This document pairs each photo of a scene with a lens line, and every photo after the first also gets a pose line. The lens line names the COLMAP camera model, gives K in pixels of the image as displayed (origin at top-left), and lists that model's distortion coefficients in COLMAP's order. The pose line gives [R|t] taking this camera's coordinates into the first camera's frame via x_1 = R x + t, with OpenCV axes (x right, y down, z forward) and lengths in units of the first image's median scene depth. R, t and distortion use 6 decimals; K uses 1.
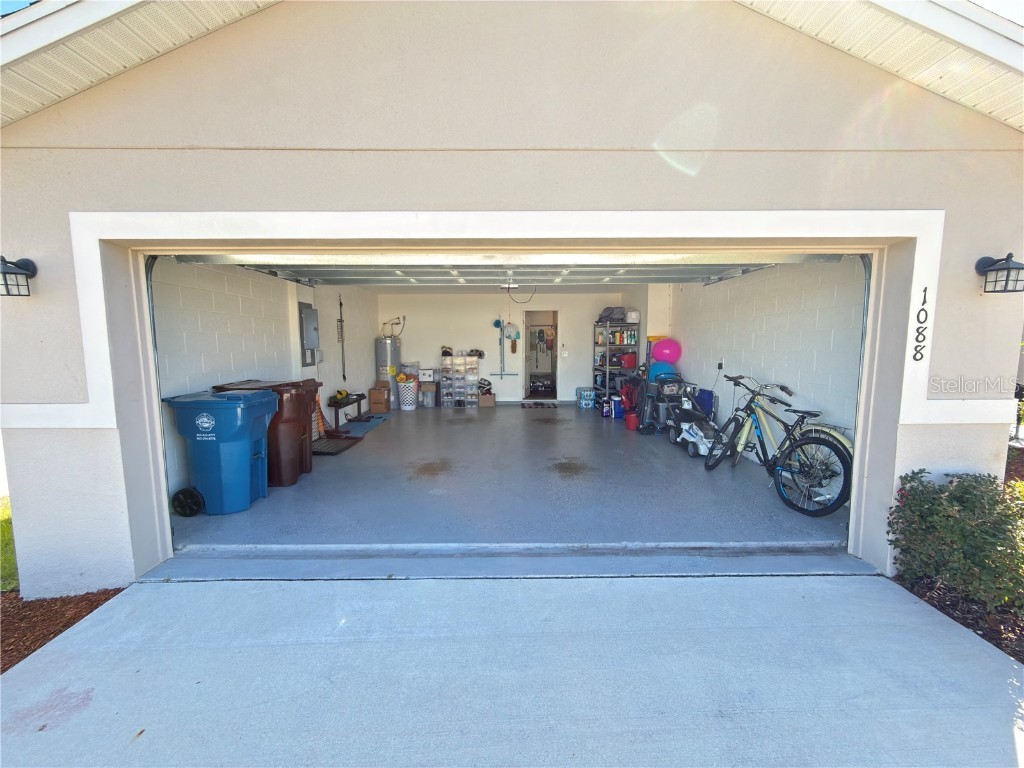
lens RADIAL K [[410.7, 0, 513.3], [0, 410.7, 386.6], [0, 0, 1]] dist [-0.000342, -0.000281]
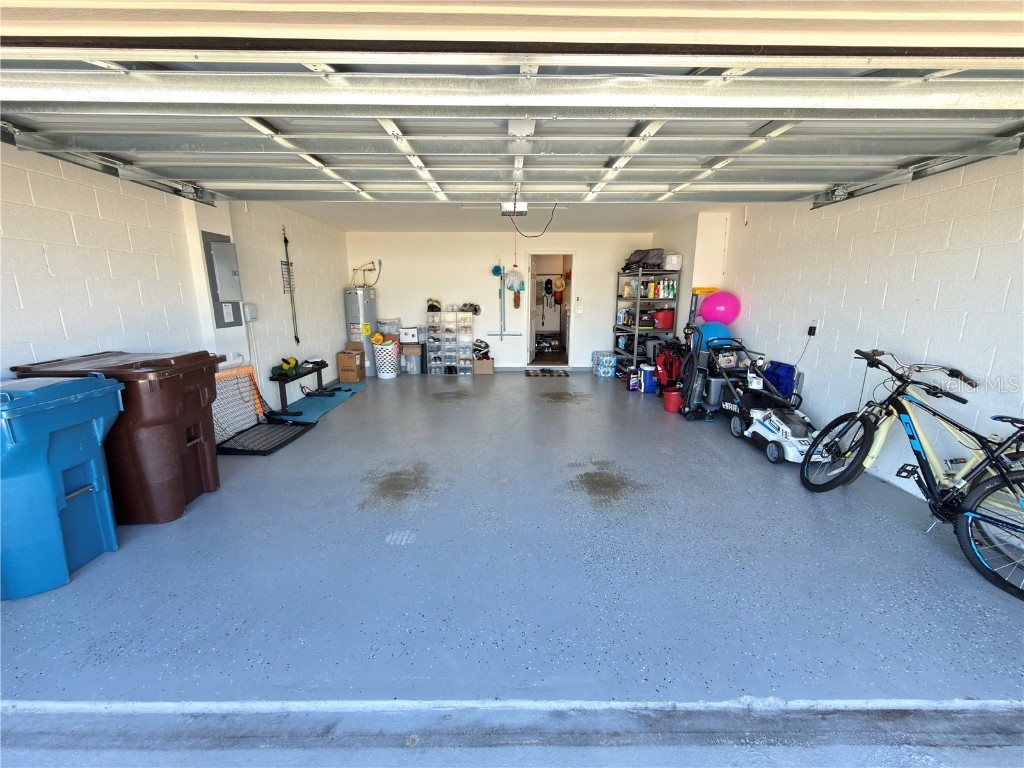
lens RADIAL K [[408.8, 0, 511.9], [0, 408.8, 384.7], [0, 0, 1]] dist [0.003329, -0.000173]
pose [[0.999972, 0.007456, -0.000323, -0.010215], [-0.007376, 0.993980, 0.109317, -0.027711], [0.001136, -0.109312, 0.994007, 0.255546]]
